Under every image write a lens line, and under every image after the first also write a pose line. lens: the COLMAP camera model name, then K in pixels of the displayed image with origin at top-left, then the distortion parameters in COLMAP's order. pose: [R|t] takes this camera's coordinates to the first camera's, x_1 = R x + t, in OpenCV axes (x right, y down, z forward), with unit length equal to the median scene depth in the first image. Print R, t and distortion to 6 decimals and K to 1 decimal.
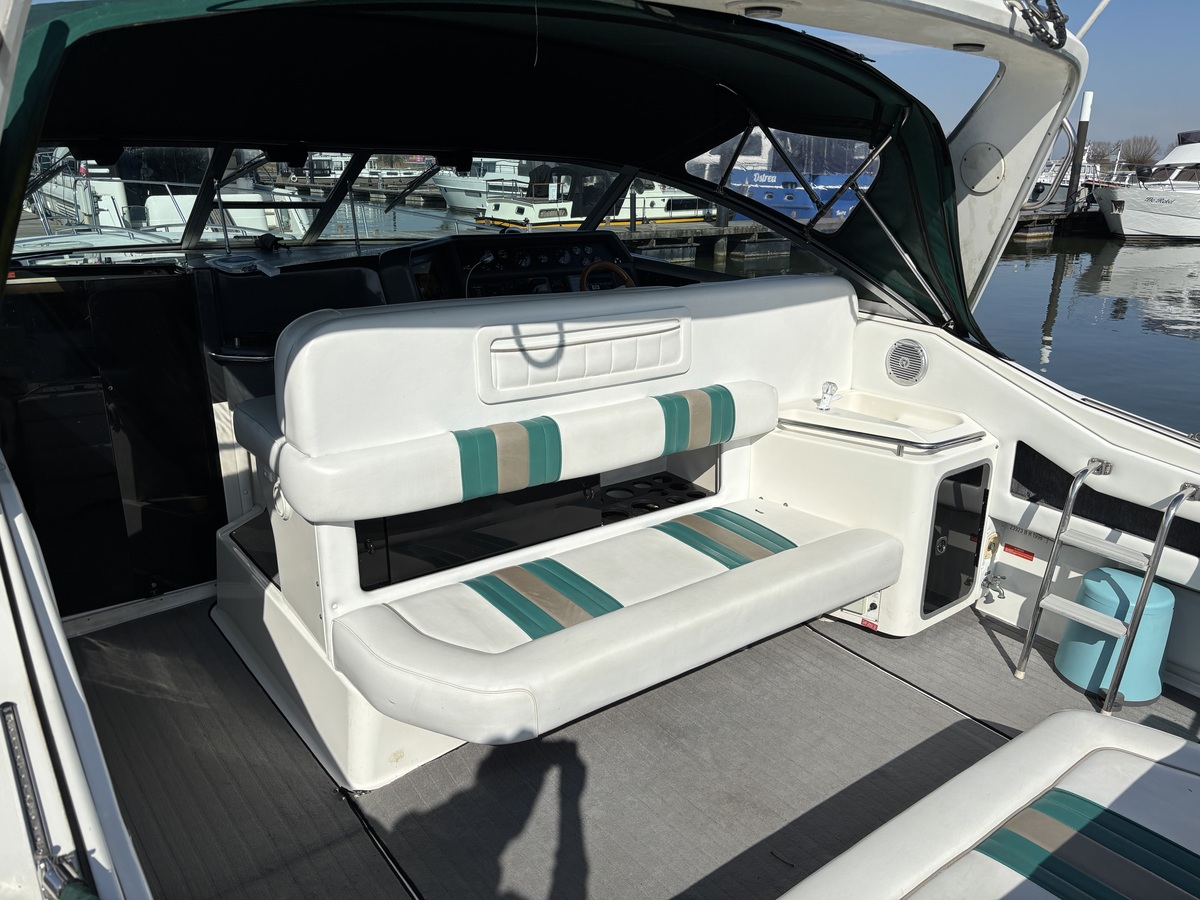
lens RADIAL K [[914.2, 0, 598.4], [0, 914.2, 454.7], [0, 0, 1]] dist [0.101183, -0.109828]
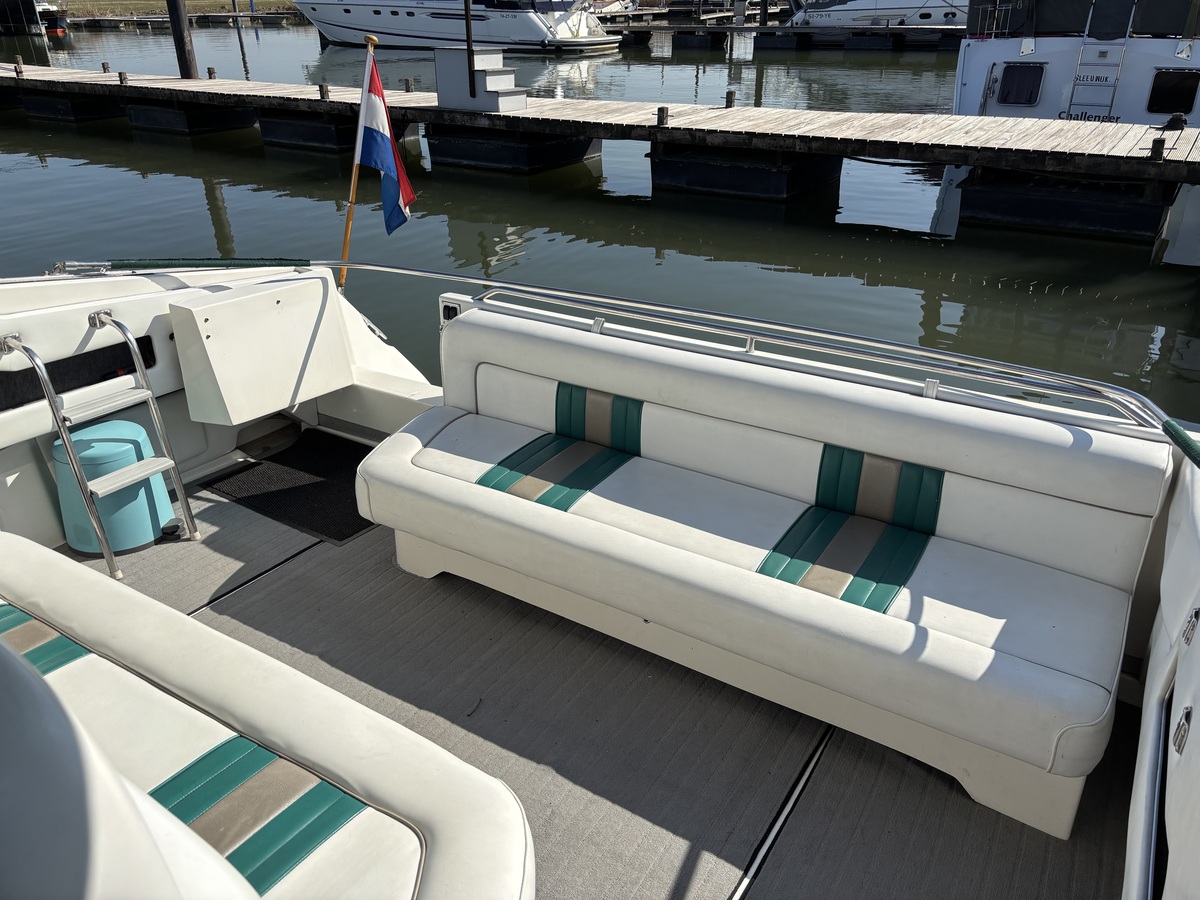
lens RADIAL K [[914.2, 0, 598.4], [0, 914.2, 454.7], [0, 0, 1]] dist [0.101183, -0.109828]
pose [[-0.357337, -0.426479, 0.830919, -0.438834], [0.279872, 0.799881, 0.530907, -0.217732], [-0.891057, 0.422264, -0.166467, 0.711047]]
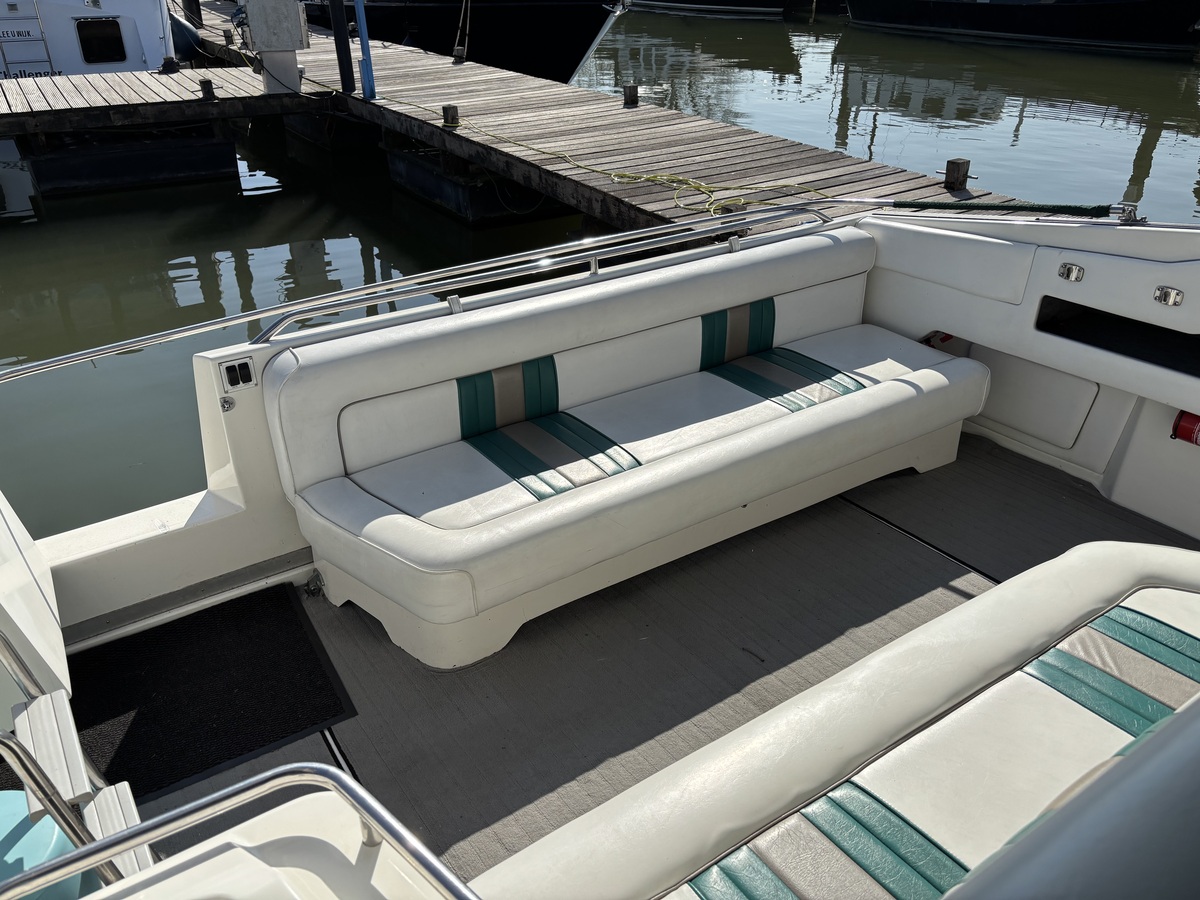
lens RADIAL K [[914.2, 0, 598.4], [0, 914.2, 454.7], [0, 0, 1]] dist [0.101183, -0.109828]
pose [[-0.999239, -0.031448, 0.023073, 0.268819], [-0.005129, 0.692349, 0.721545, -0.333617], [-0.038666, 0.720877, -0.691983, 1.179847]]
